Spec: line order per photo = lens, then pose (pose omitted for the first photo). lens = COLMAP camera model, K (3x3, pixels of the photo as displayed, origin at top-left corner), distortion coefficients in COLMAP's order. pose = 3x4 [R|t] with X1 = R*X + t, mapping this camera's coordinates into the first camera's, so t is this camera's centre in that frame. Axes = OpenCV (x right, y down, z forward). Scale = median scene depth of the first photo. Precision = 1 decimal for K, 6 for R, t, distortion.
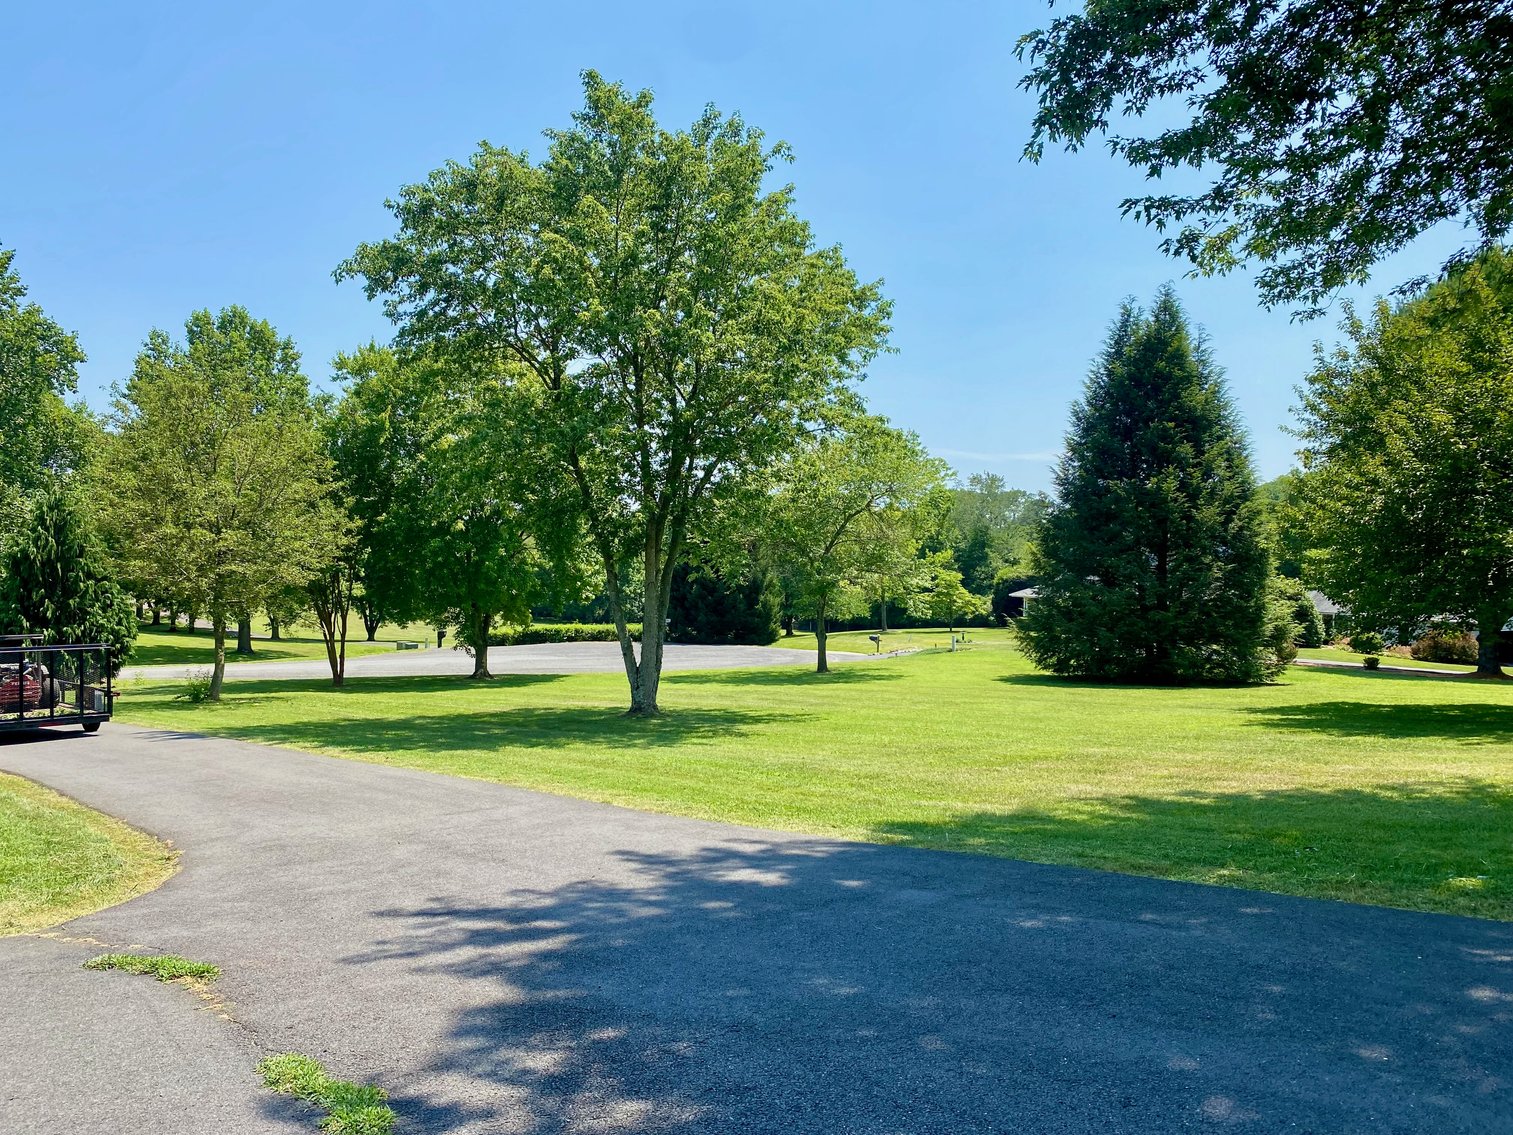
lens RADIAL K [[1147.7, 0, 756.5], [0, 1147.7, 567.5], [0, 0, 1]] dist [0.094166, -0.124893]
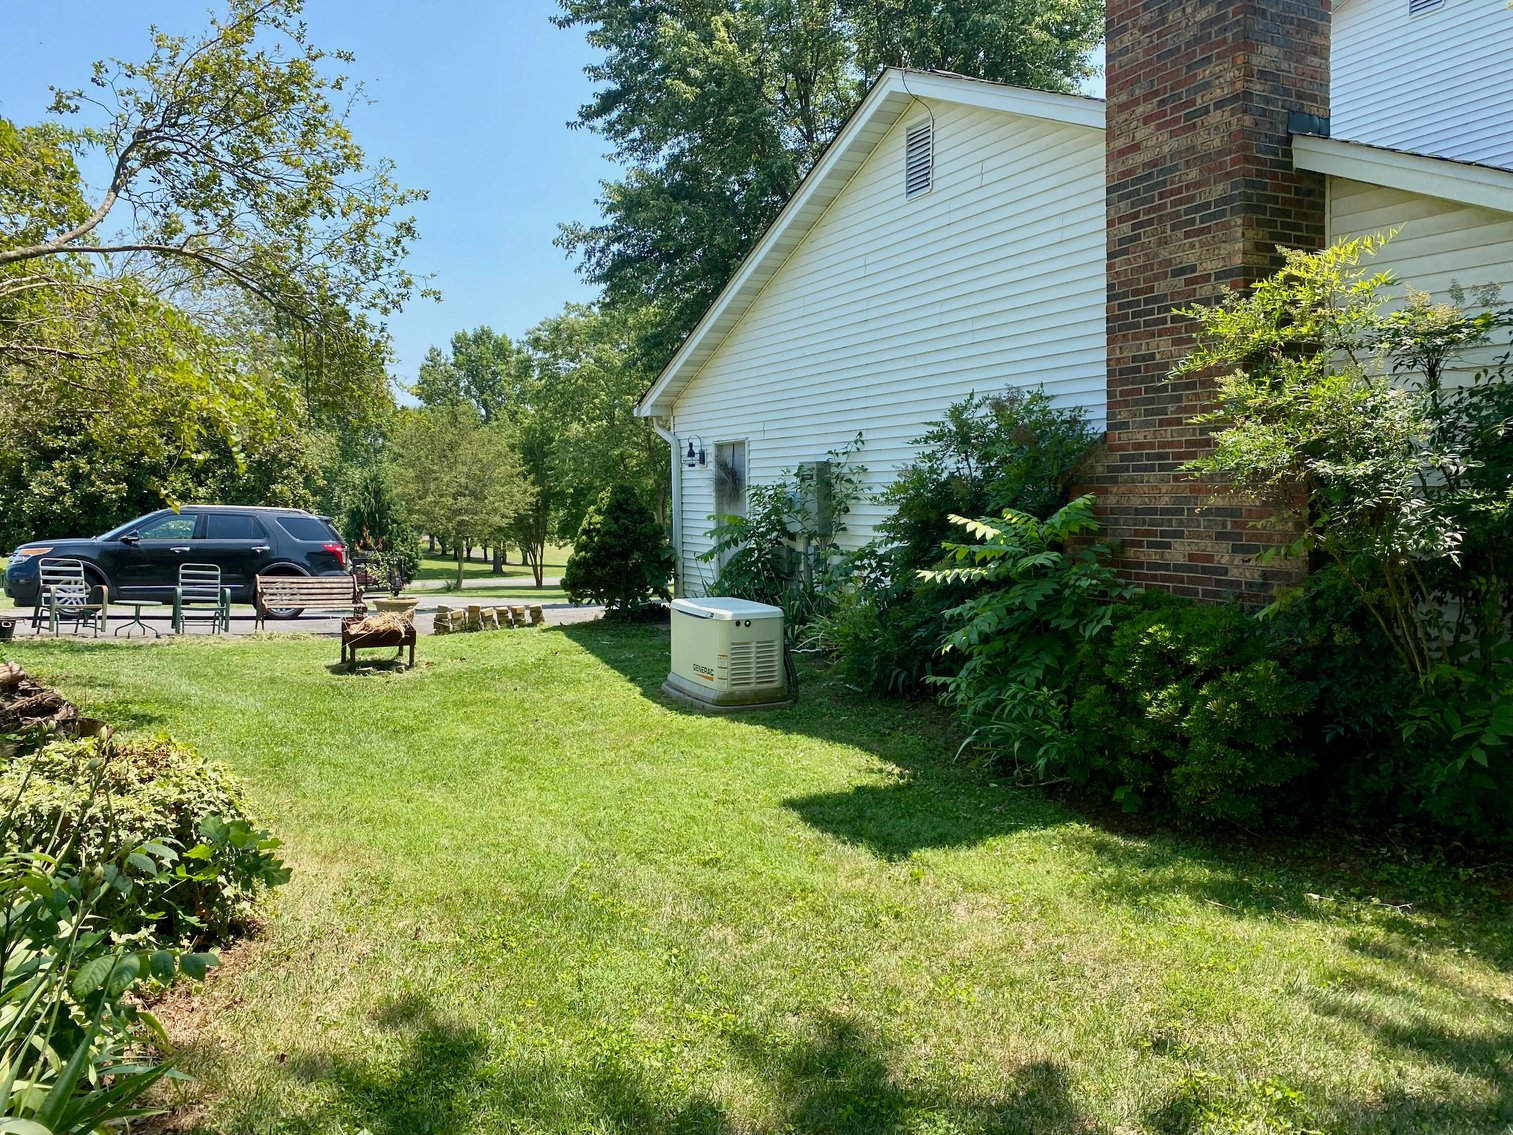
lens RADIAL K [[1151.8, 0, 756.5], [0, 1151.8, 567.5], [0, 0, 1]] dist [0.050979, -0.086442]
pose [[0.975691, 0.002071, -0.219141, 0.710342], [0.010841, 0.998275, 0.057703, -0.041515], [0.218883, -0.058676, 0.973985, -1.197112]]
